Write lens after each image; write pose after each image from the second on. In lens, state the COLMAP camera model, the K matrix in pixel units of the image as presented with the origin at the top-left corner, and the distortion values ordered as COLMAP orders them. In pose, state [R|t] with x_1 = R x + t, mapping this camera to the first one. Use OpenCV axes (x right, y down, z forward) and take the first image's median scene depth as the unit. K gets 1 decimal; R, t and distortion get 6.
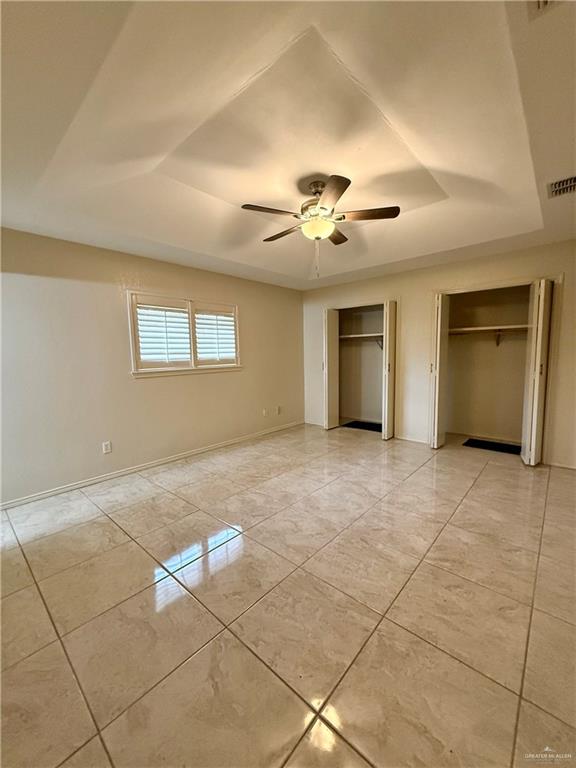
lens RADIAL K [[306.7, 0, 288.3], [0, 306.7, 382.7], [0, 0, 1]] dist [-0.011888, 0.000804]
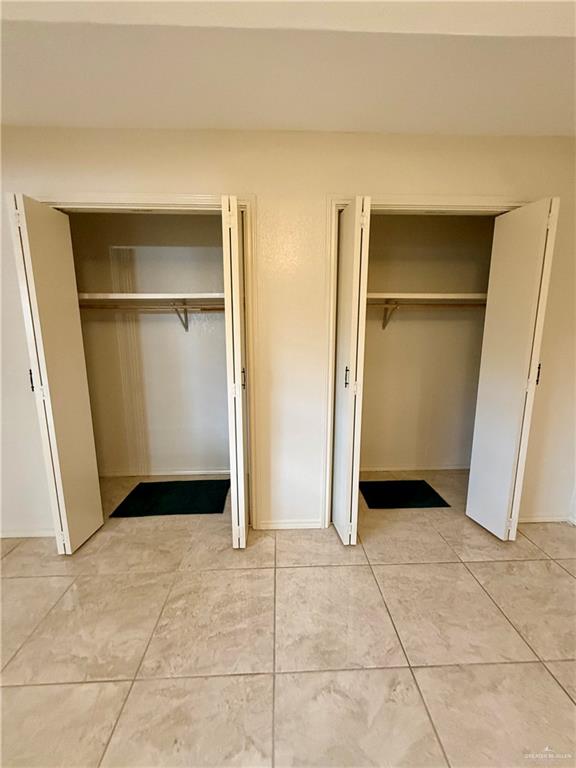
lens RADIAL K [[306.7, 0, 288.1], [0, 306.7, 381.1], [0, 0, 1]] dist [-0.011888, 0.000804]
pose [[0.722531, -0.102631, 0.683678, 0.090798], [0.059492, 0.994481, 0.086414, -0.066189], [-0.688774, -0.021764, 0.724650, 0.587899]]
